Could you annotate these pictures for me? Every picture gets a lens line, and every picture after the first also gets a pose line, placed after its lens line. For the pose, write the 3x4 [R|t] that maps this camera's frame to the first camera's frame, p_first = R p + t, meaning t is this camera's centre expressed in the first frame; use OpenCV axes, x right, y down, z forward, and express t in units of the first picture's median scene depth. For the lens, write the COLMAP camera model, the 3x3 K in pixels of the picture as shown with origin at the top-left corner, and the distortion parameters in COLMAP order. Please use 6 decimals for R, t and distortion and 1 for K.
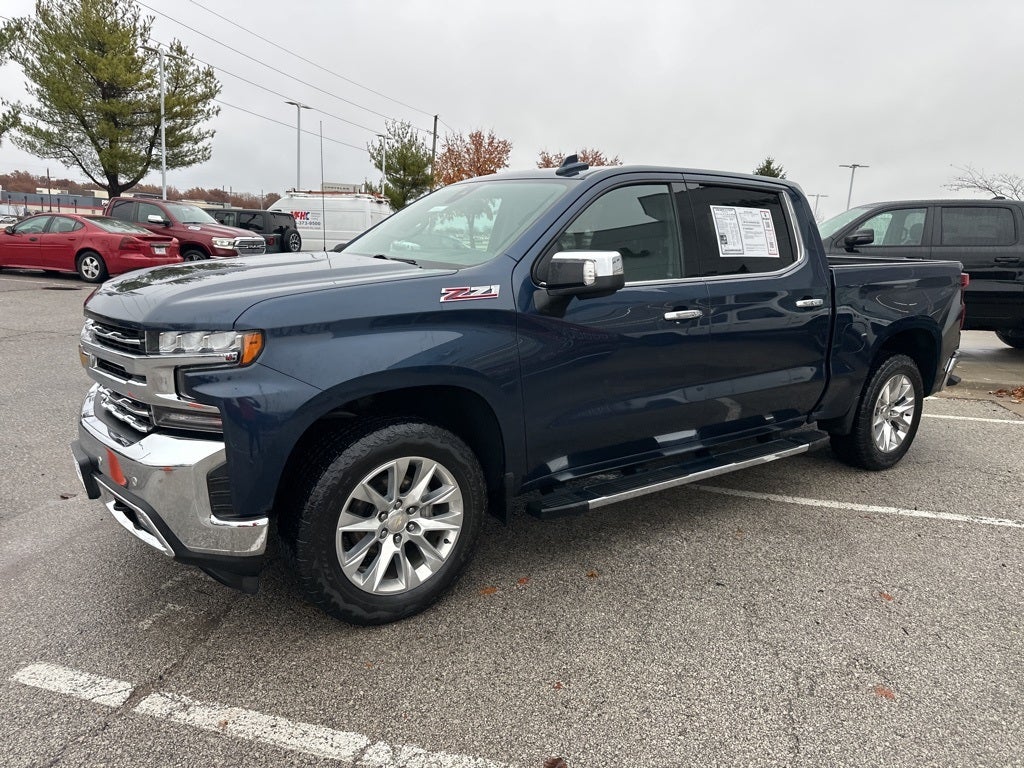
lens RADIAL K [[714.2, 0, 512.2], [0, 714.2, 372.4], [0, 0, 1]] dist [0.043859, -0.046981]
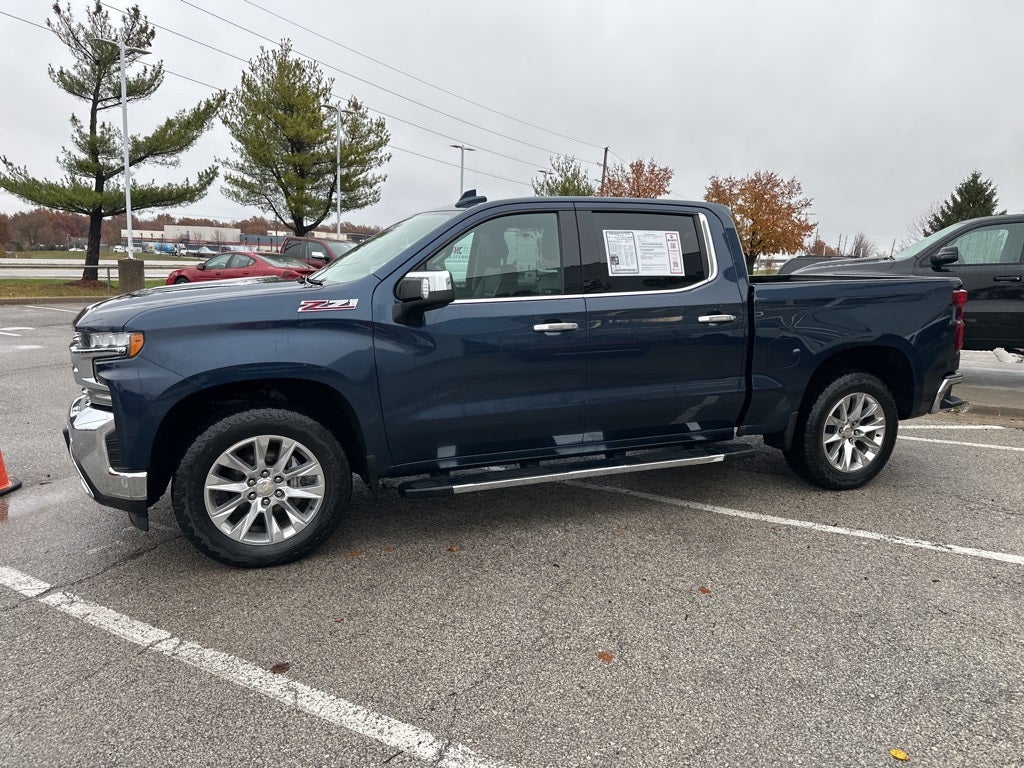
lens RADIAL K [[711.9, 0, 511.9], [0, 711.9, 376.0], [0, 0, 1]] dist [0.073169, -0.093769]
pose [[0.968444, 0.018644, -0.248534, 0.371448], [-0.027383, 0.999121, -0.031753, 0.027548], [0.247724, 0.037557, 0.968103, -0.077729]]
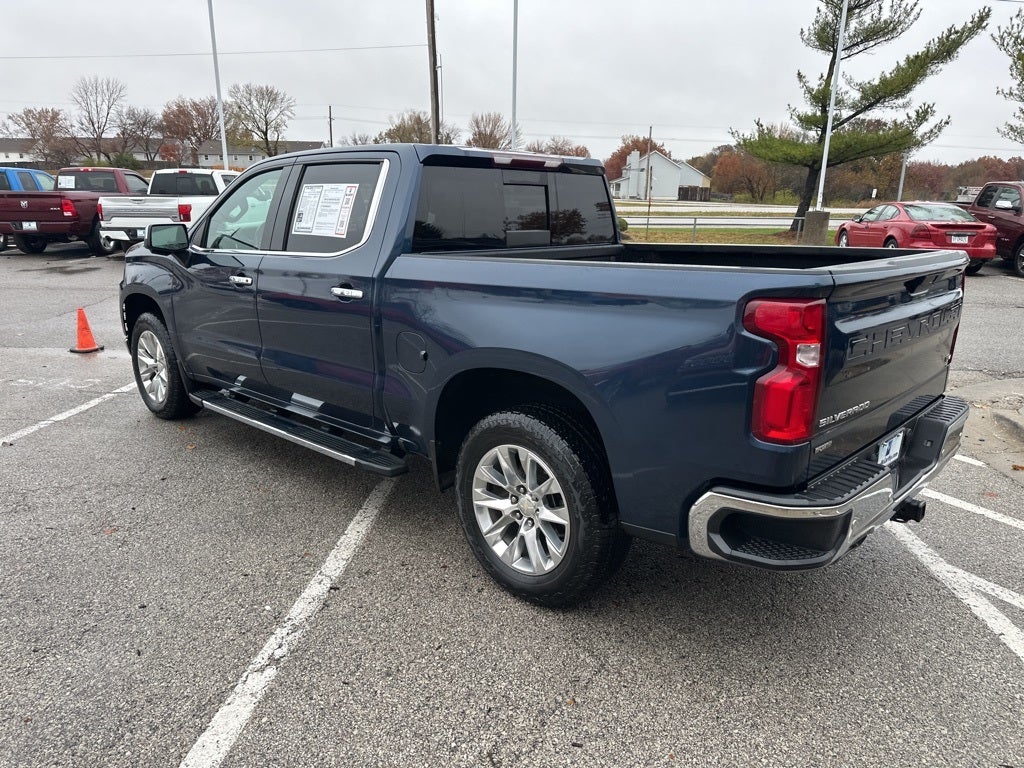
lens RADIAL K [[717.9, 0, 512.0], [0, 717.9, 384.0], [0, 0, 1]] dist [0.036173, -0.042846]
pose [[0.186094, 0.208435, -0.960169, 1.247559], [-0.182549, 0.967559, 0.174659, -0.169694], [0.965425, 0.142775, 0.218106, 0.984401]]
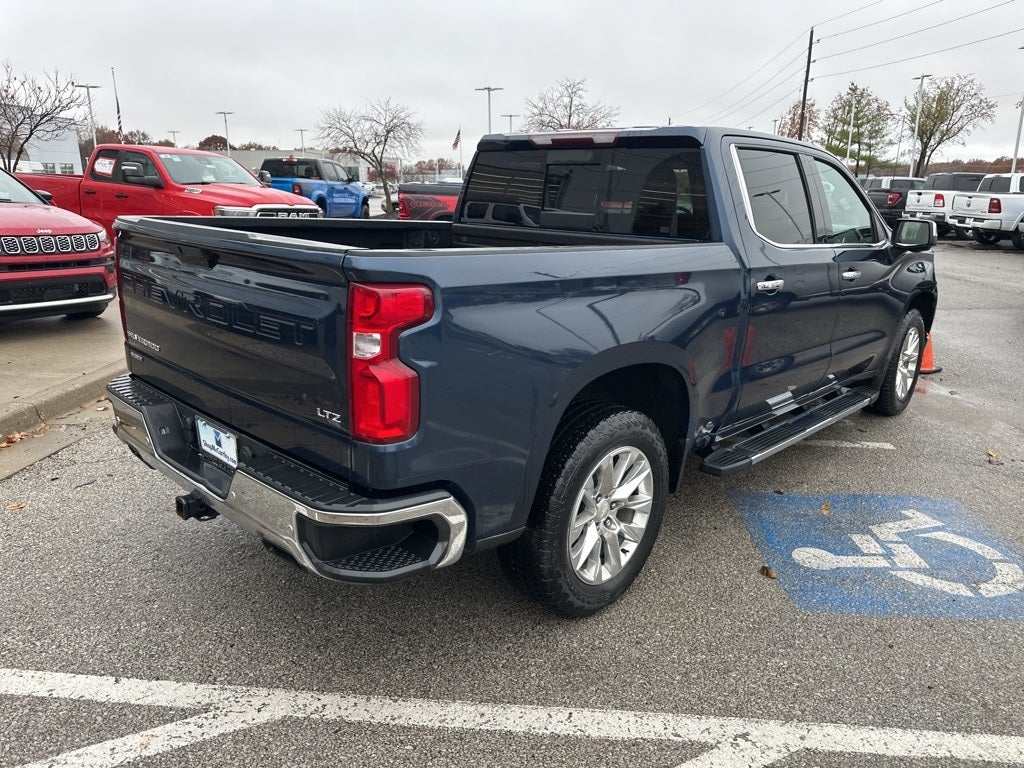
lens RADIAL K [[717.9, 0, 512.0], [0, 717.9, 384.0], [0, 0, 1]] dist [0.036173, -0.042846]
pose [[-0.979258, -0.007327, -0.202485, 0.558653], [-0.094593, 0.900286, 0.424896, -0.384109], [0.179181, 0.435237, -0.882306, 2.041664]]
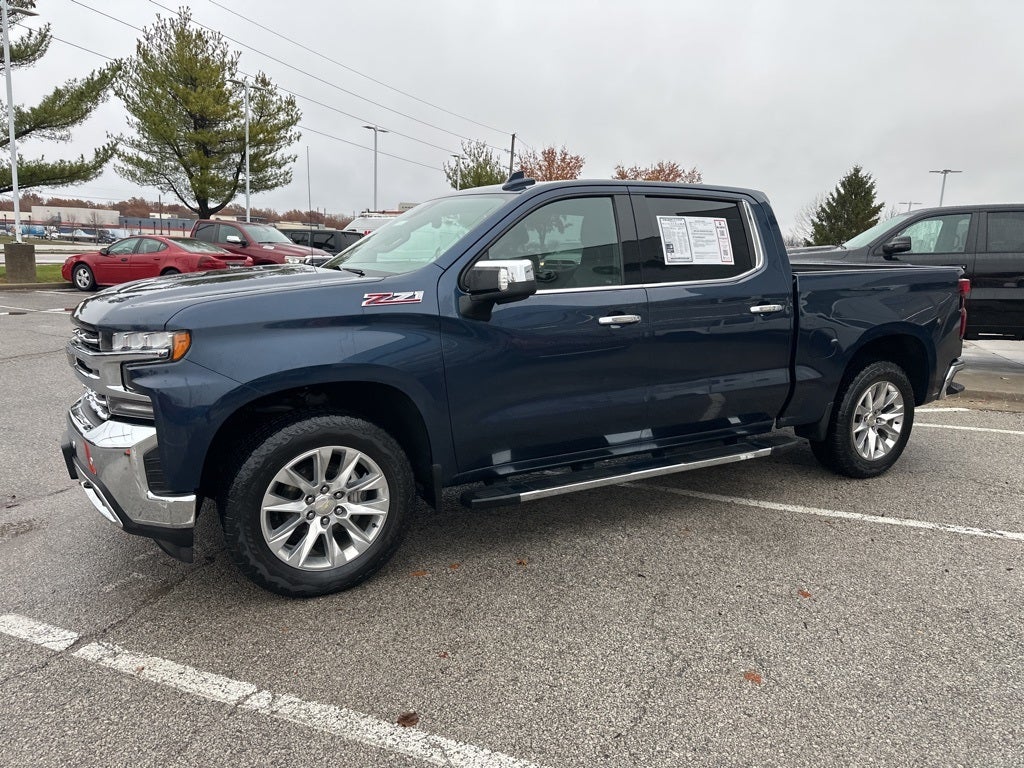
lens RADIAL K [[714.2, 0, 512.2], [0, 714.2, 372.4], [0, 0, 1]] dist [0.043859, -0.046981]
pose [[0.993373, 0.004247, -0.114861, 0.166579], [-0.006617, 0.999773, -0.020262, 0.015926], [0.114748, 0.020888, 0.993175, -0.046972]]
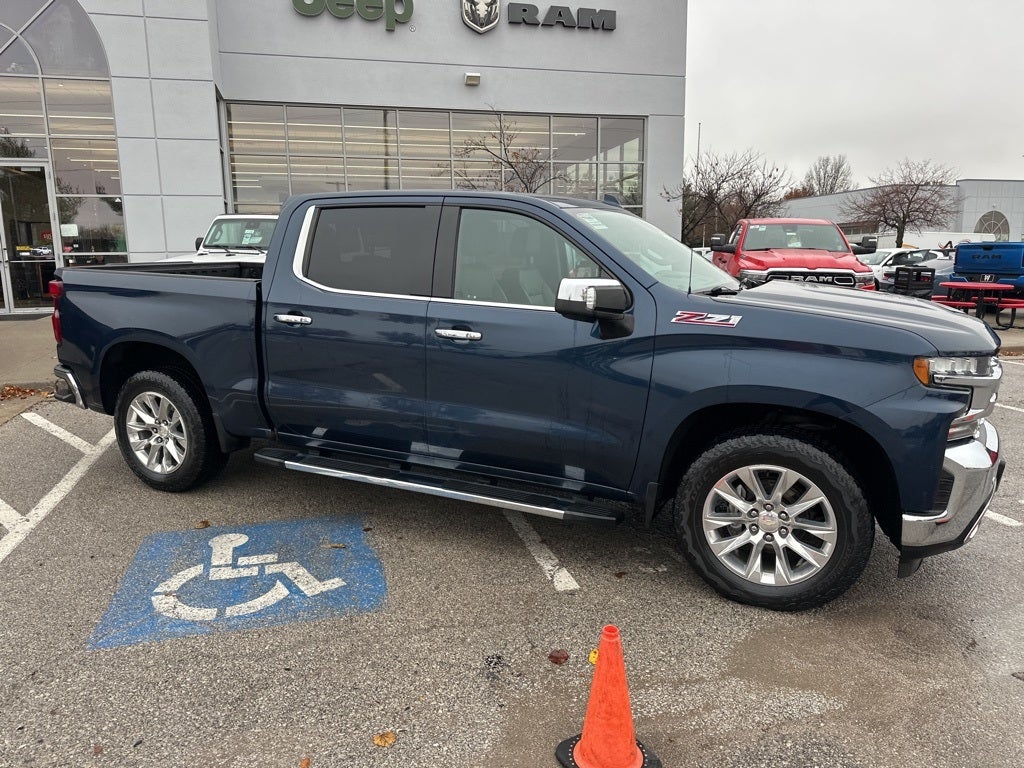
lens RADIAL K [[716.6, 0, 512.0], [0, 716.6, 384.0], [0, 0, 1]] dist [0.032051, -0.036658]
pose [[-0.498773, -0.200087, 0.843321, -0.872448], [0.140737, 0.941380, 0.306590, -0.343440], [-0.855230, 0.271605, -0.441375, 1.532391]]
